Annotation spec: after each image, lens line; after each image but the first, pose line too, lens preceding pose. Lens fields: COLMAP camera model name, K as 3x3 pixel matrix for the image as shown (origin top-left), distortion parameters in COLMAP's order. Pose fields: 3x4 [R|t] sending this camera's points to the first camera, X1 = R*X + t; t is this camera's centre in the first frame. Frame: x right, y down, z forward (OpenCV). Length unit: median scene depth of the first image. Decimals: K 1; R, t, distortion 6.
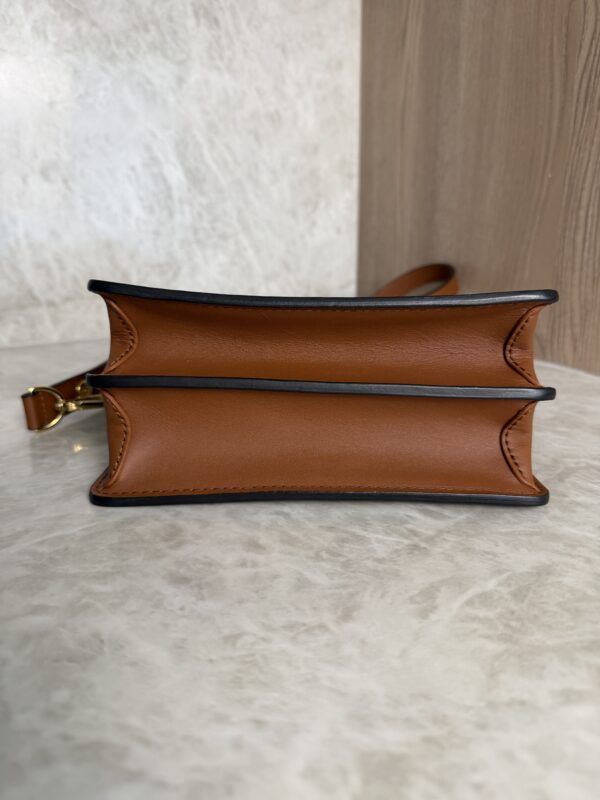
lens RADIAL K [[590.4, 0, 303.7], [0, 590.4, 398.0], [0, 0, 1]] dist [-0.039391, 0.010485]
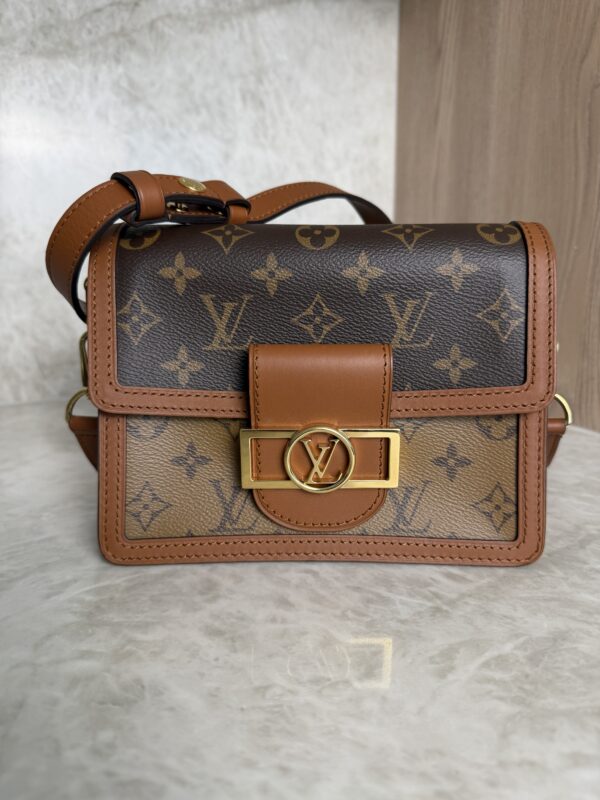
lens RADIAL K [[588.8, 0, 305.7], [0, 588.8, 400.7], [0, 0, 1]] dist [-0.038576, 0.007331]
pose [[0.998273, 0.019035, -0.055572, 0.006187], [-0.023457, 0.996515, -0.080048, -0.026827], [0.053855, 0.081213, 0.995241, -0.080809]]
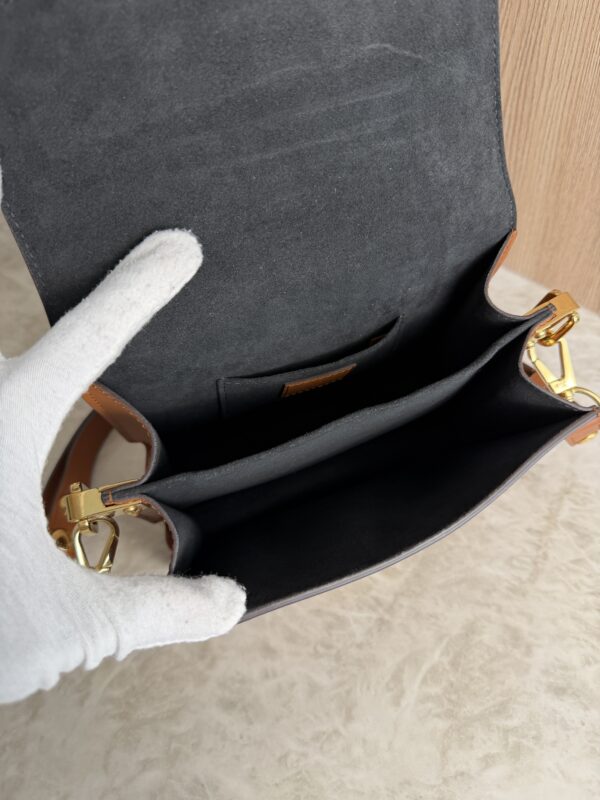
lens RADIAL K [[590.4, 0, 303.7], [0, 590.4, 398.0], [0, 0, 1]] dist [-0.039391, 0.010485]
pose [[0.971587, -0.221152, 0.084322, 0.010374], [0.143465, 0.833642, 0.533347, -0.904041], [-0.188245, -0.506096, 0.841683, 0.123900]]
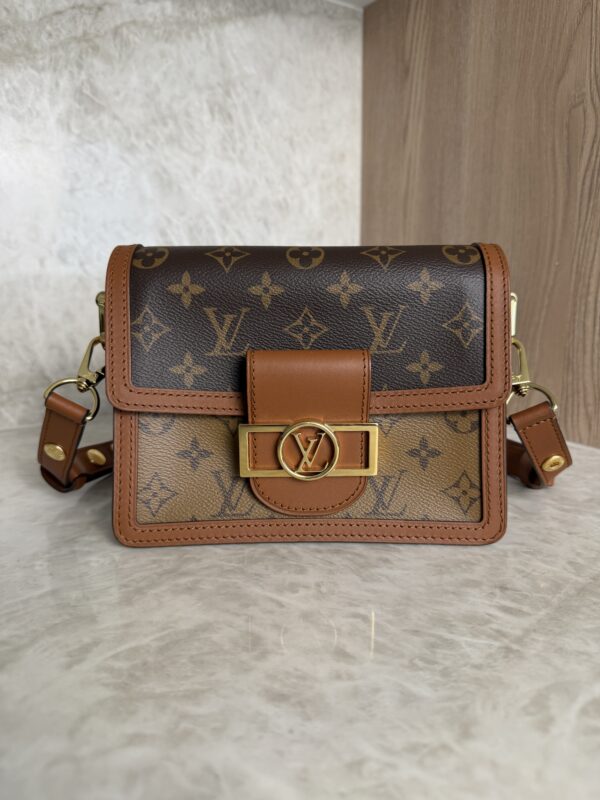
lens RADIAL K [[586.0, 0, 303.8], [0, 586.0, 396.5], [0, 0, 1]] dist [-0.028360, 0.002283]
pose [[0.998592, -0.006798, 0.052608, -0.184976], [0.012776, 0.993382, -0.114148, -0.054142], [-0.051484, 0.114659, 0.992070, 0.011185]]
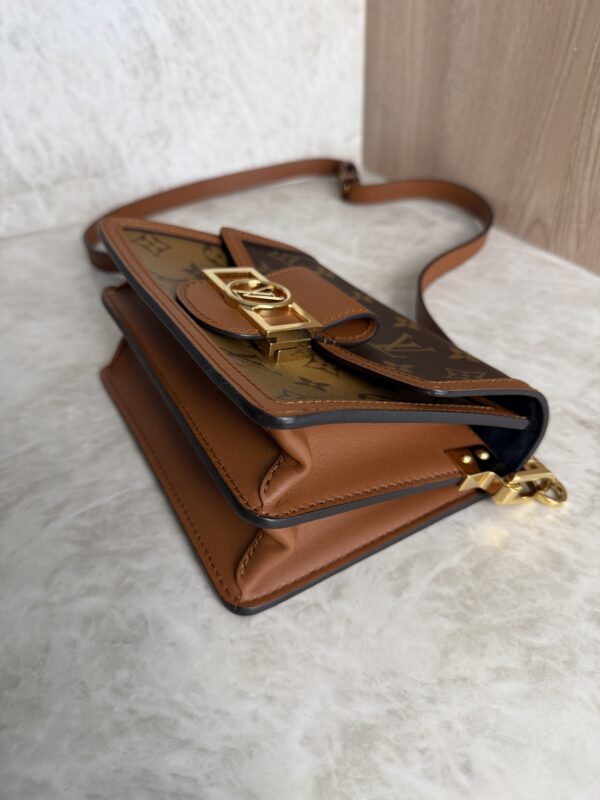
lens RADIAL K [[593.6, 0, 304.2], [0, 593.6, 396.8], [0, 0, 1]] dist [-0.050736, 0.015911]
pose [[0.999847, -0.012221, -0.012523, 0.018967], [0.015652, 0.944602, 0.327844, -0.348672], [0.007823, -0.327990, 0.944649, -0.044775]]
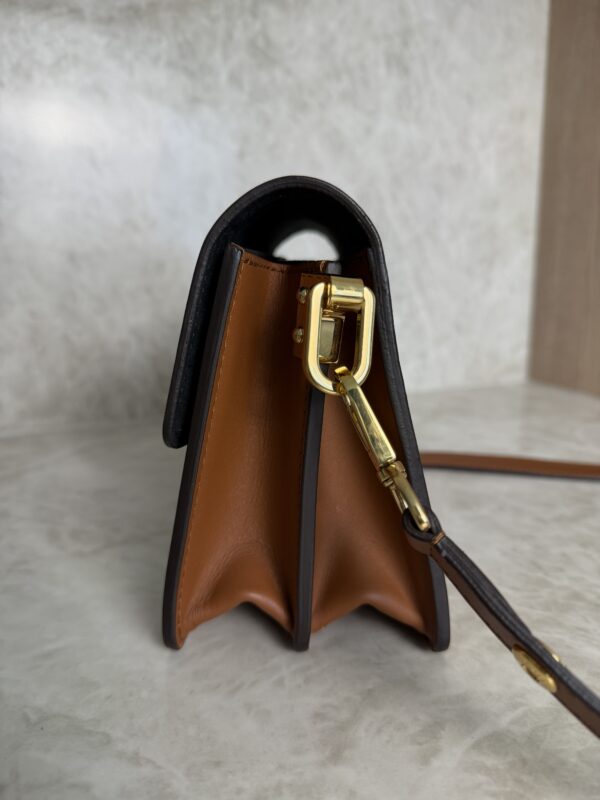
lens RADIAL K [[602.0, 0, 306.2], [0, 602.0, 397.8], [0, 0, 1]] dist [-0.045155, 0.003071]
pose [[0.997813, 0.017195, -0.063828, -0.593315], [-0.022352, 0.996465, -0.080979, -0.111873], [0.062210, 0.082229, 0.994670, 0.221266]]
